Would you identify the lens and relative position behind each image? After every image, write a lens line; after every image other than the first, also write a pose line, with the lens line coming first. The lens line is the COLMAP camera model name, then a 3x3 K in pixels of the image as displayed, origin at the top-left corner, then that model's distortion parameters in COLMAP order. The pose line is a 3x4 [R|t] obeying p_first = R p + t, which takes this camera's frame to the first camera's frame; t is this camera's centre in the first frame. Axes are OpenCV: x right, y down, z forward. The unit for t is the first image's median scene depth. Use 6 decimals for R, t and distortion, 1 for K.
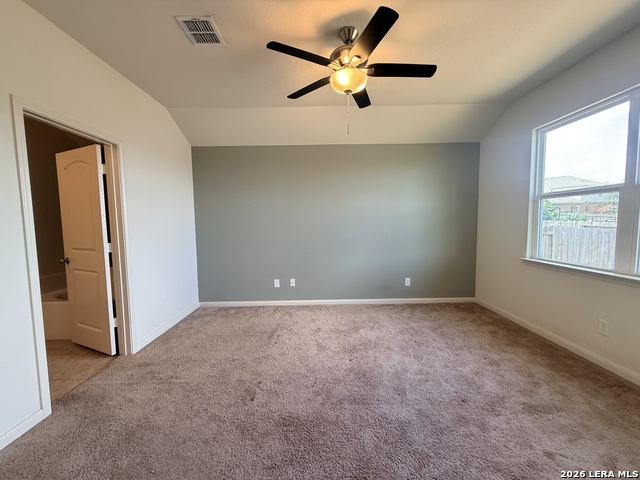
lens RADIAL K [[254.7, 0, 318.6], [0, 254.7, 239.6], [0, 0, 1]] dist [-0.000586, 0.000075]
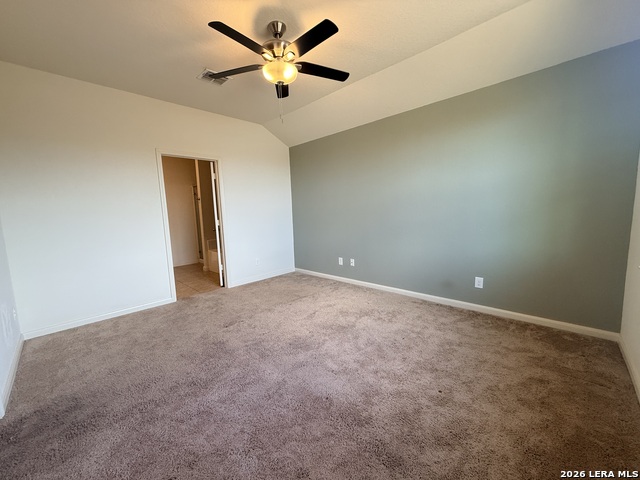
lens RADIAL K [[252.2, 0, 318.4], [0, 252.2, 241.0], [0, 0, 1]] dist [-0.000291, -0.000044]
pose [[0.712922, 0.075610, -0.697155, 0.680915], [-0.025148, 0.996287, 0.082336, -0.002261], [0.700792, -0.041167, 0.712176, 0.214919]]
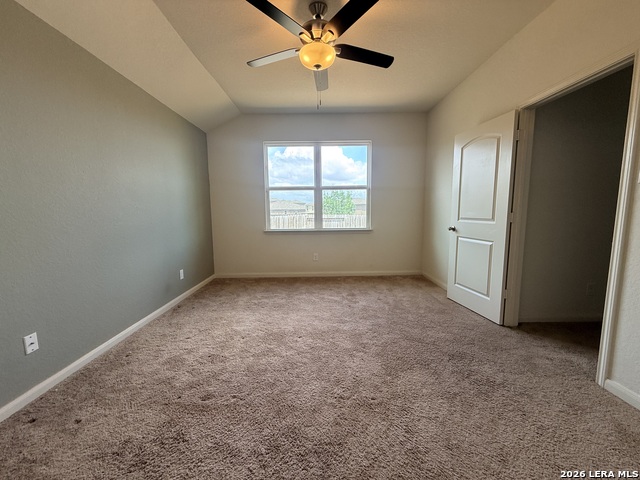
lens RADIAL K [[254.7, 0, 318.6], [0, 254.7, 239.6], [0, 0, 1]] dist [-0.000586, 0.000075]
pose [[-0.005780, -0.099503, 0.995020, -0.647024], [0.082414, 0.991605, 0.099640, 0.003503], [-0.996581, 0.082580, 0.002469, 0.697282]]
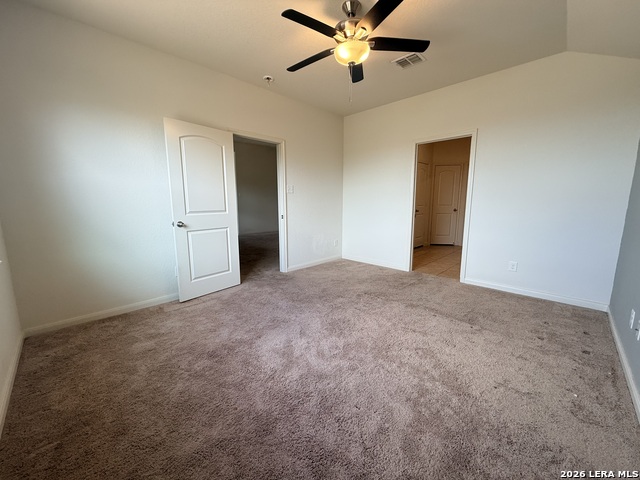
lens RADIAL K [[254.7, 0, 318.6], [0, 254.7, 239.6], [0, 0, 1]] dist [-0.000586, 0.000075]
pose [[-0.701782, 0.125909, -0.701177, 0.701004], [-0.037405, 0.976387, 0.212766, -0.057034], [0.711409, 0.175543, -0.680501, 1.164873]]
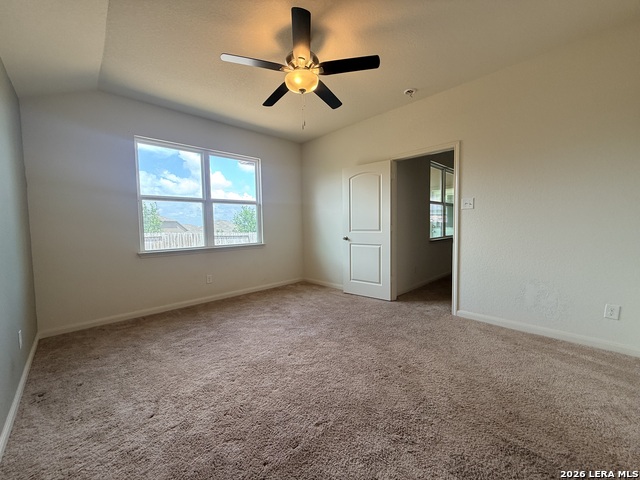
lens RADIAL K [[254.7, 0, 318.6], [0, 254.7, 239.6], [0, 0, 1]] dist [-0.000586, 0.000075]
pose [[-0.689360, -0.014383, 0.724276, -0.496352], [0.079637, 0.992239, 0.095502, -0.026763], [-0.720028, 0.123515, -0.682864, 1.185164]]
